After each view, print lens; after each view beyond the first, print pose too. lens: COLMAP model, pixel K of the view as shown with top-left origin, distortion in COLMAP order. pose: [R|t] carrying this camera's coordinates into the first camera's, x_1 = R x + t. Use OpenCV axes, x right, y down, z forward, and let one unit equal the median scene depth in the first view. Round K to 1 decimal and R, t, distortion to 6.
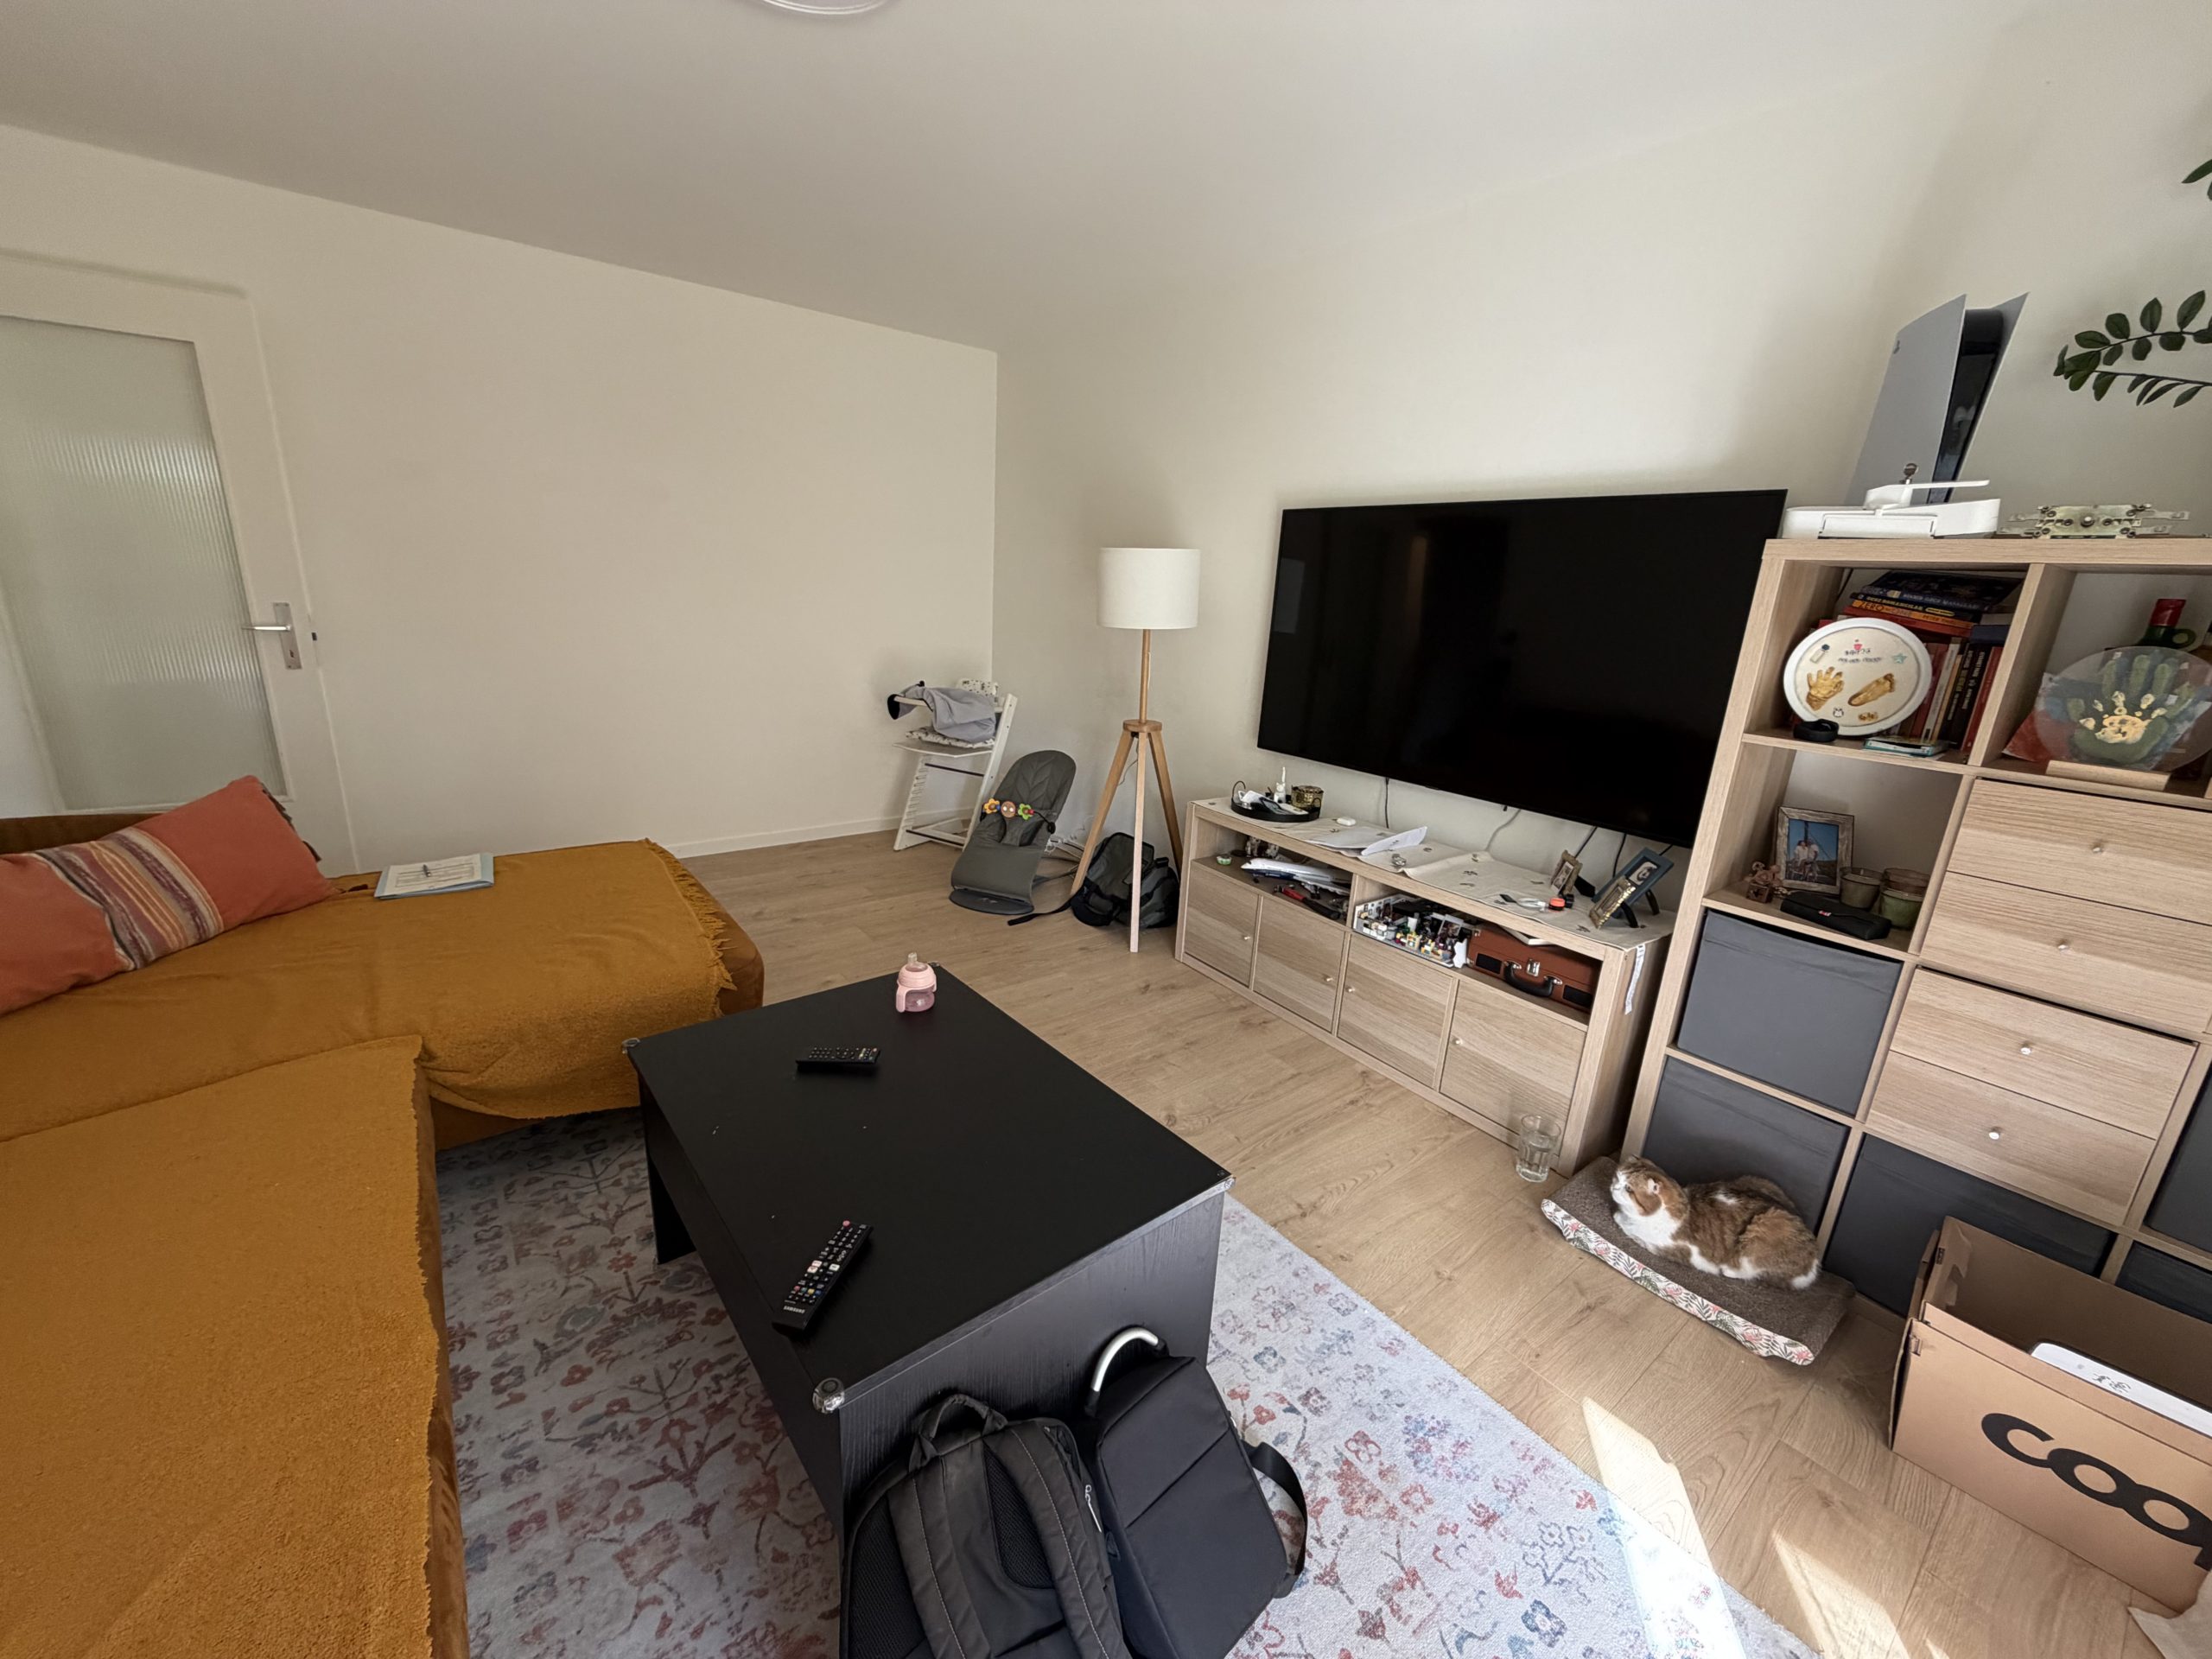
lens RADIAL K [[886.1, 0, 1106.0], [0, 886.1, 829.5], [0, 0, 1]] dist [-0.001538, -0.000017]
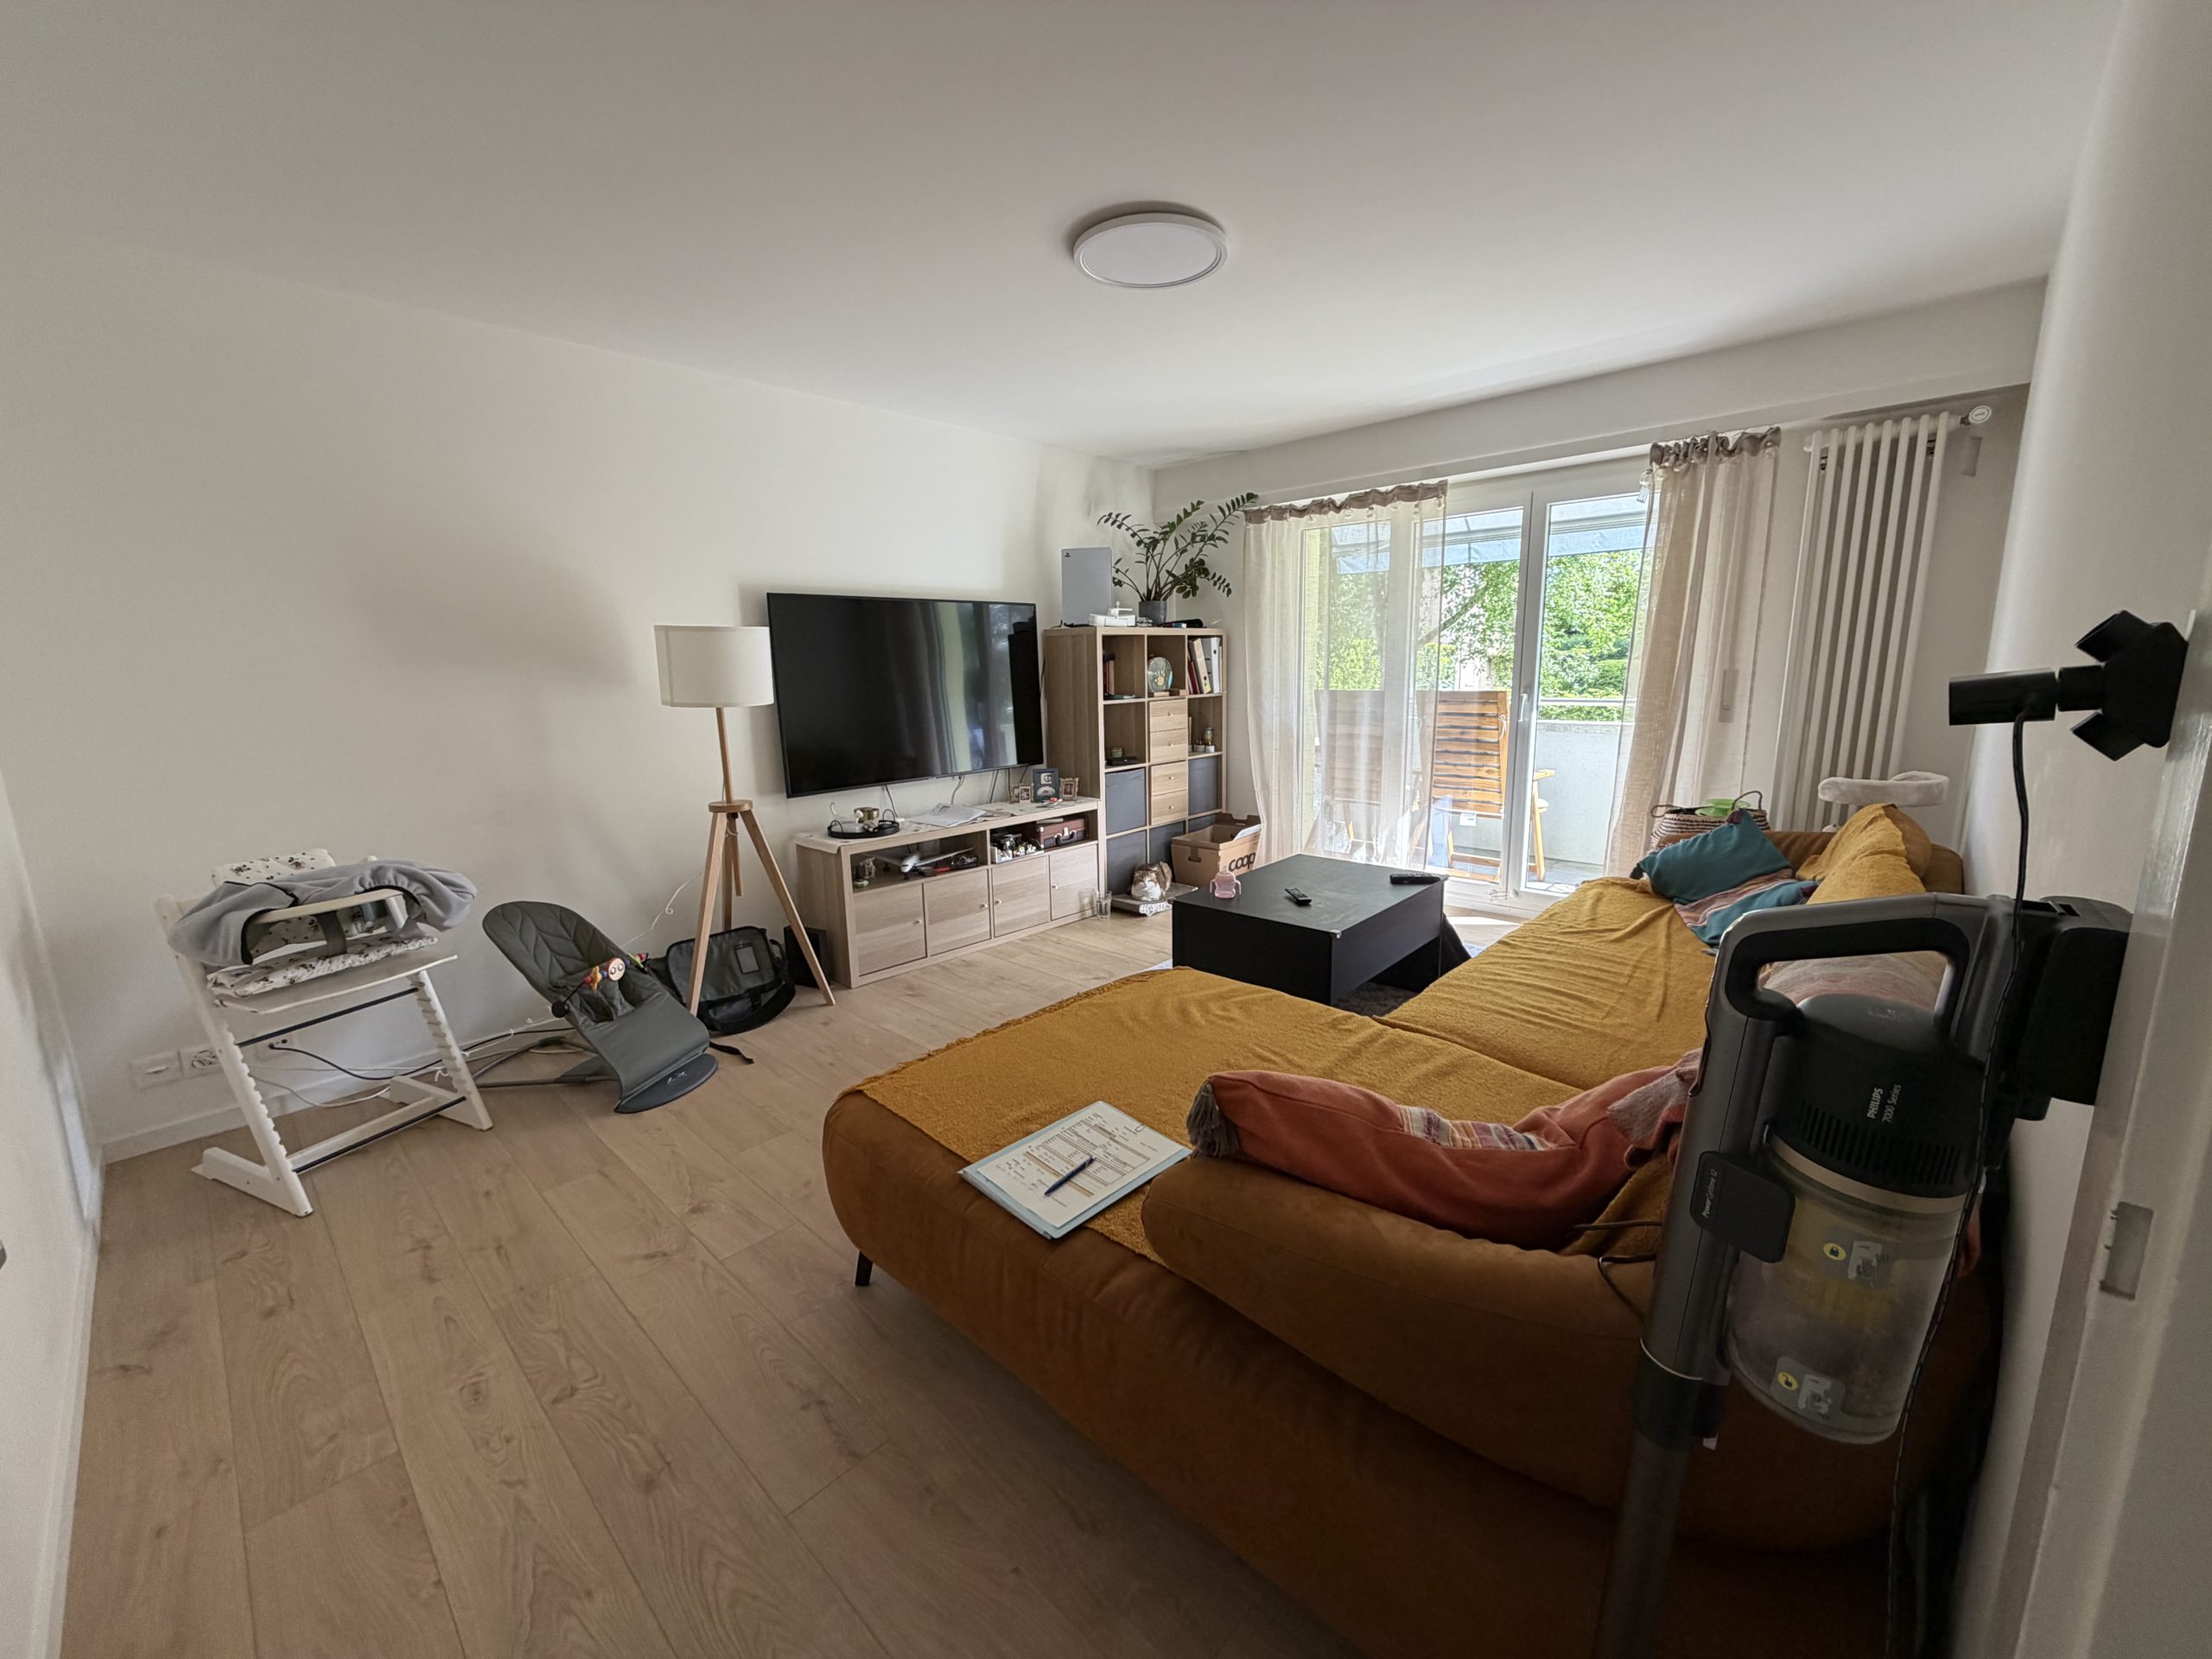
lens RADIAL K [[886.1, 0, 1106.0], [0, 886.1, 829.5], [0, 0, 1]] dist [-0.001538, -0.000017]
pose [[-0.163602, -0.233010, 0.958614, -1.177402], [0.277435, 0.921623, 0.271367, -0.298534], [-0.946712, 0.310350, -0.086134, 0.867369]]
